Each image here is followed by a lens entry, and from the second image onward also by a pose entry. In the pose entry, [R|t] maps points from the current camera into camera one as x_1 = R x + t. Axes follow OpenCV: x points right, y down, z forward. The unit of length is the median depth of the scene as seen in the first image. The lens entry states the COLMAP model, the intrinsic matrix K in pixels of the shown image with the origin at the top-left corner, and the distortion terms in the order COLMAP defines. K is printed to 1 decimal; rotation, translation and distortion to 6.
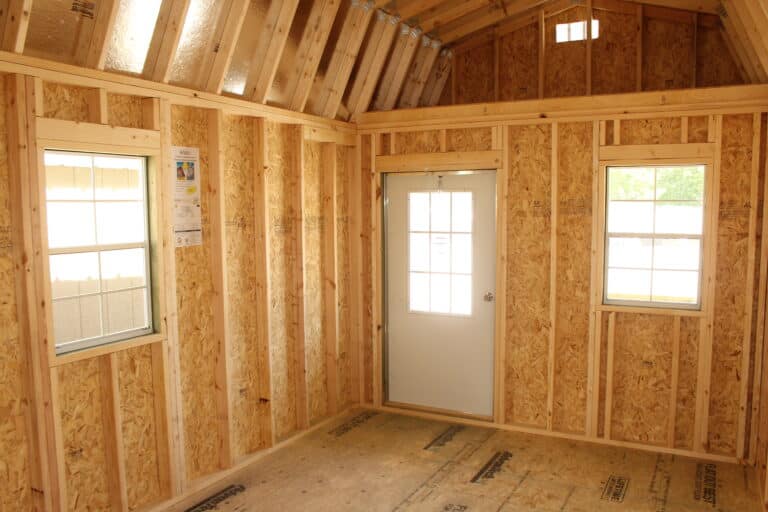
lens RADIAL K [[644.4, 0, 379.0], [0, 644.4, 269.9], [0, 0, 1]] dist [-0.166841, 0.151527]
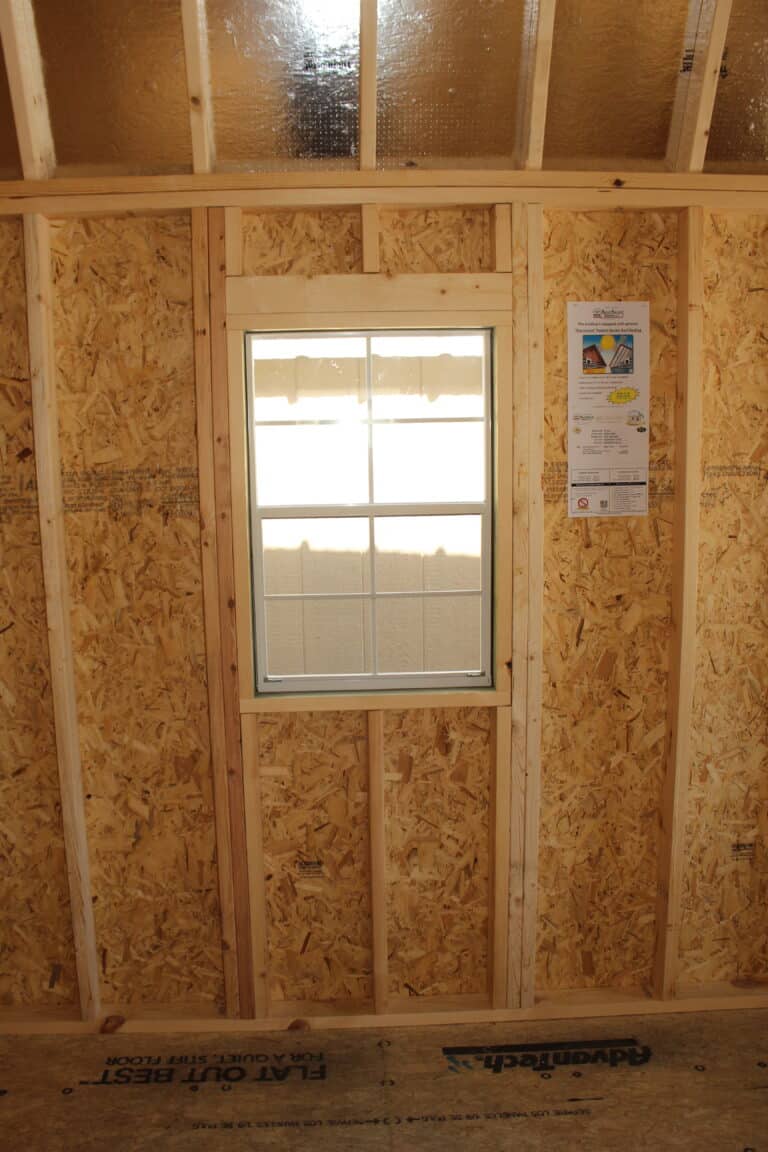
lens RADIAL K [[966.6, 0, 354.8], [0, 966.6, 572.5], [0, 0, 1]] dist [-0.166841, 0.151527]
pose [[0.499233, 0.127245, -0.857074, 0.226674], [-0.070292, 0.991845, 0.106310, -0.062550], [0.863612, 0.007172, 0.504106, 0.522835]]
